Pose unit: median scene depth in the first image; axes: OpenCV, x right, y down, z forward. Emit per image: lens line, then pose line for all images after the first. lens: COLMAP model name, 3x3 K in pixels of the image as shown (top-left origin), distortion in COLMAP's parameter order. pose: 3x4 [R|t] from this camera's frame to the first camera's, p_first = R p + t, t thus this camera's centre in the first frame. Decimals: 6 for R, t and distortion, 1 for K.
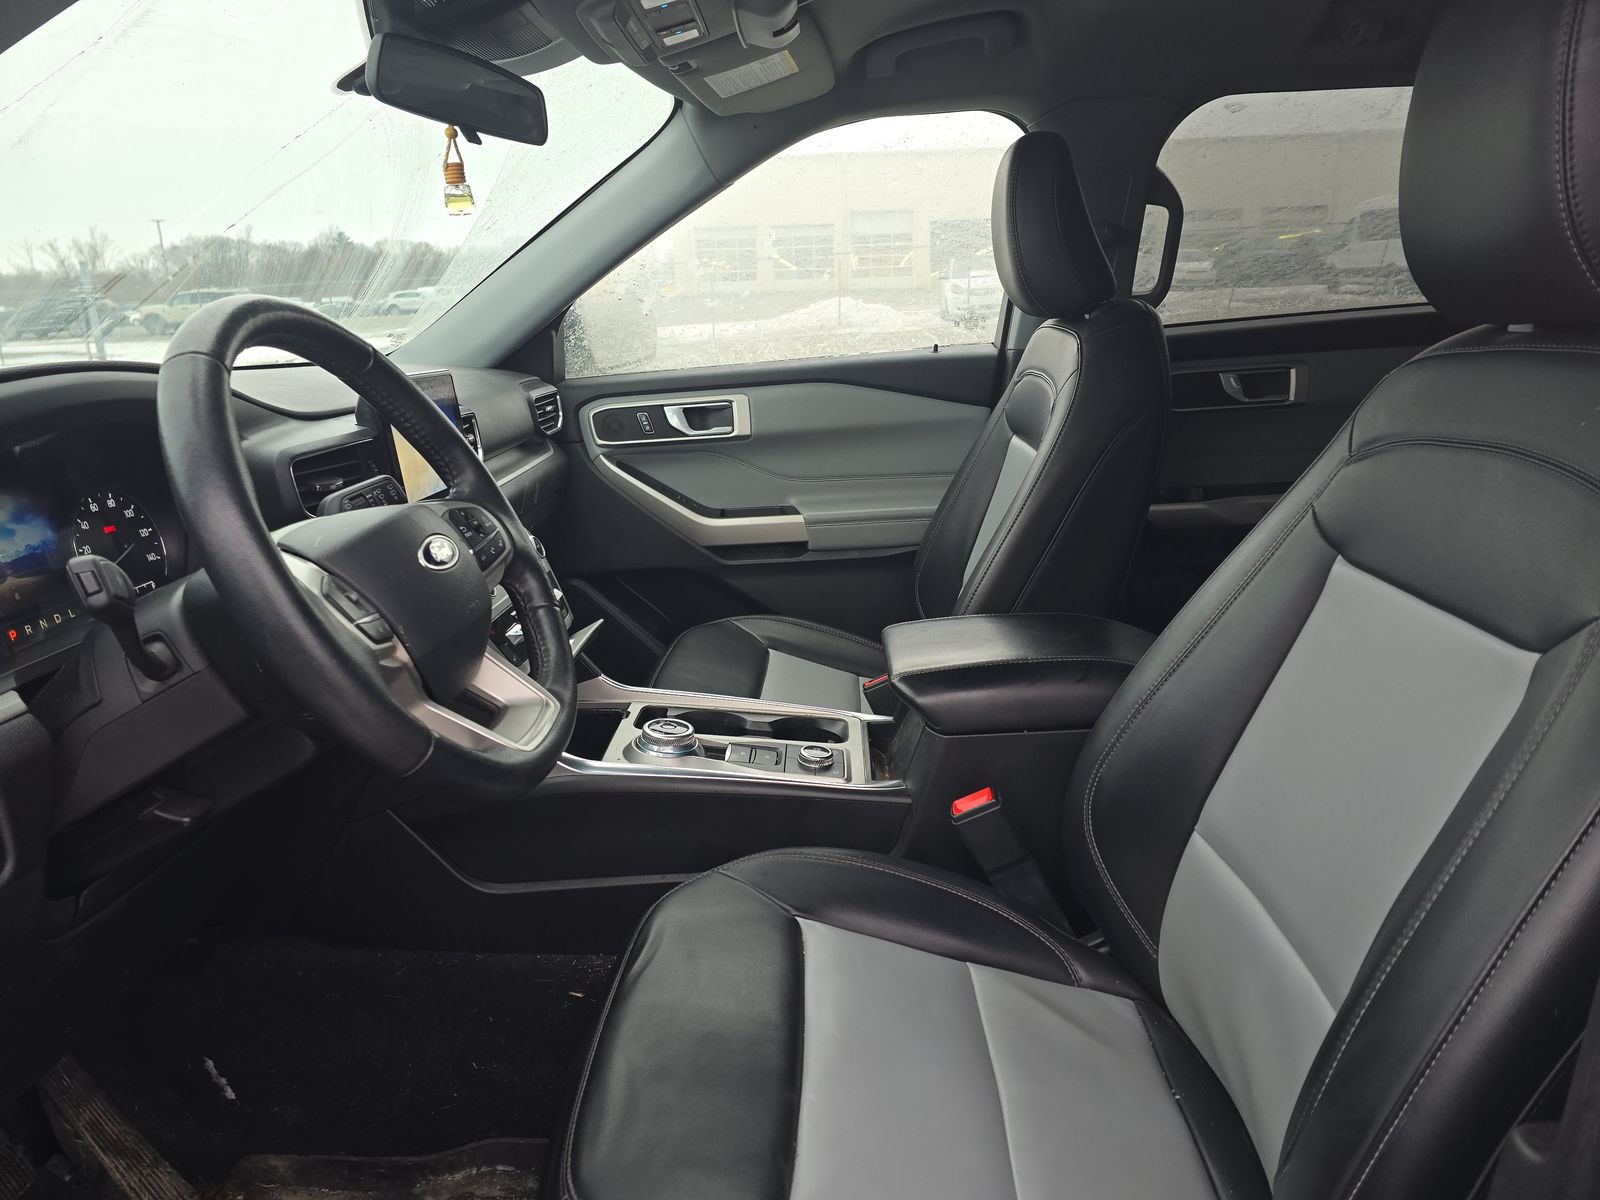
lens RADIAL K [[1073.0, 0, 800.0], [0, 1073.0, 600.0], [0, 0, 1]] dist [0.096305, 0.001031]
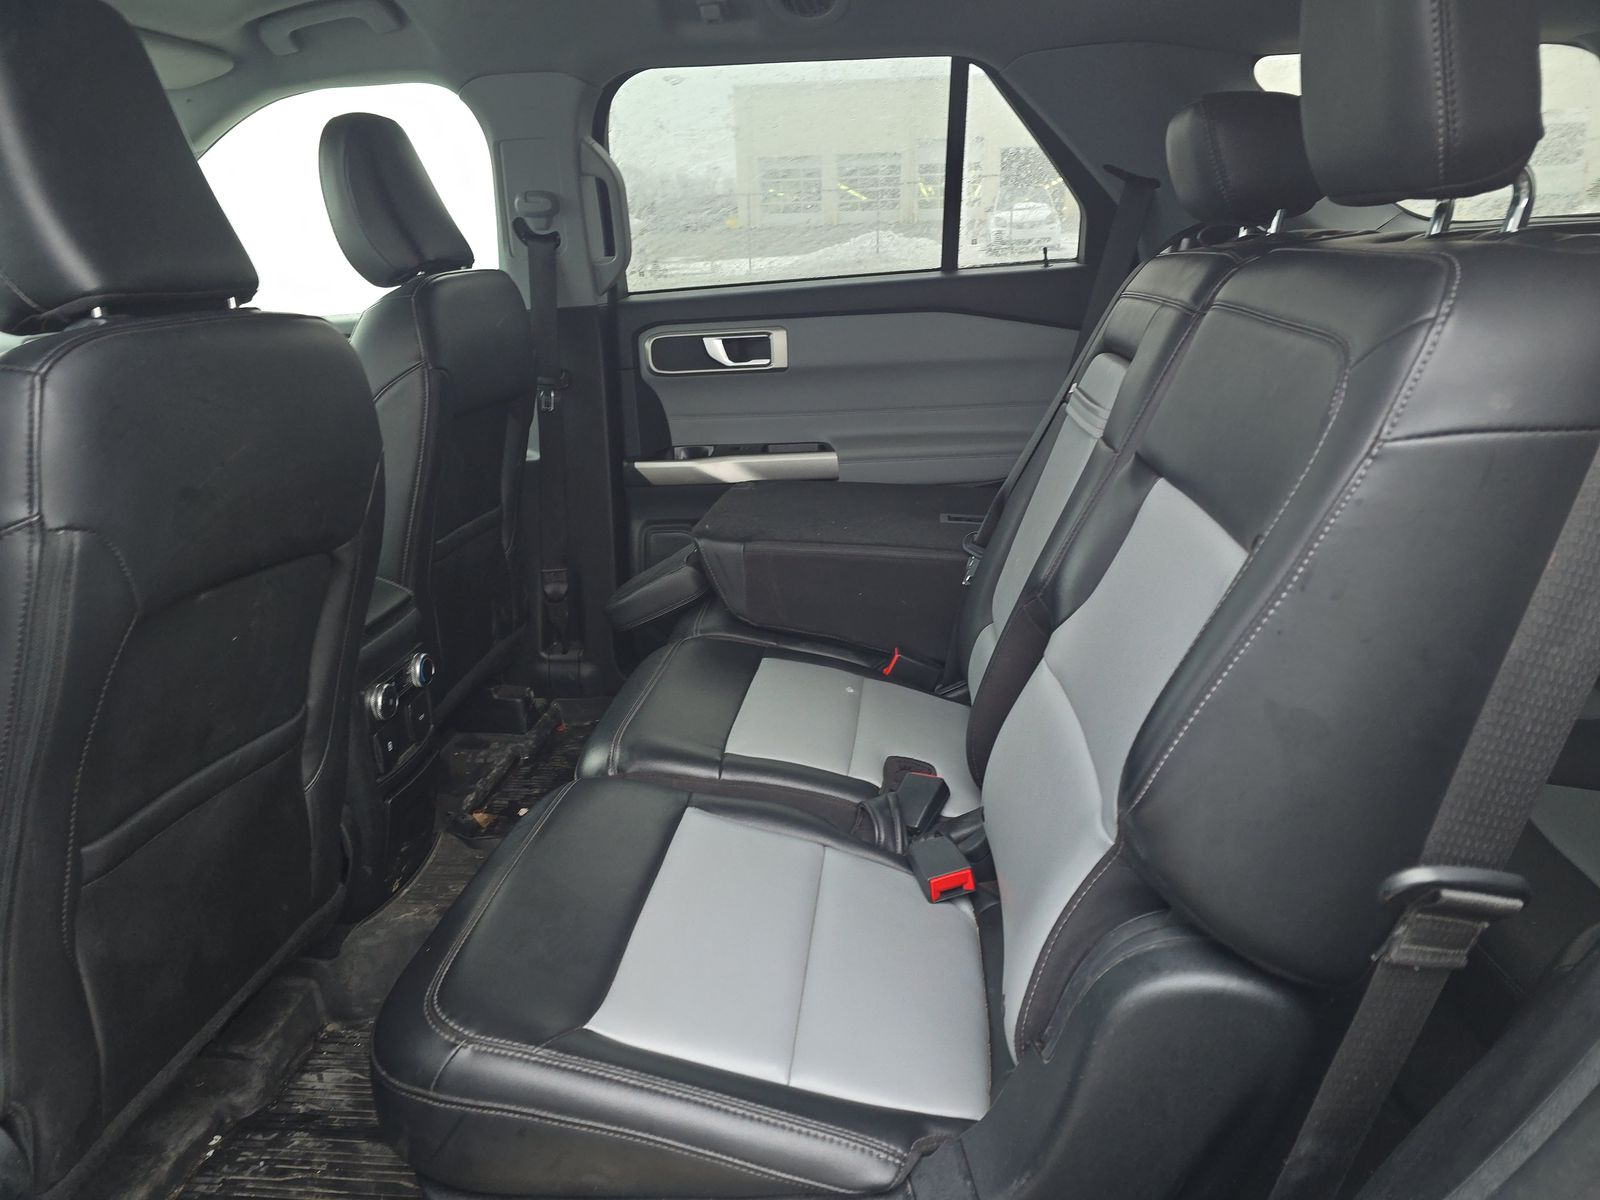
lens RADIAL K [[1073.0, 0, 800.0], [0, 1073.0, 600.0], [0, 0, 1]] dist [0.096305, 0.001031]
pose [[0.960253, 0.097103, -0.261698, 0.257973], [-0.079177, 0.993787, 0.078223, -0.015358], [0.267668, -0.054393, 0.961975, 0.004612]]
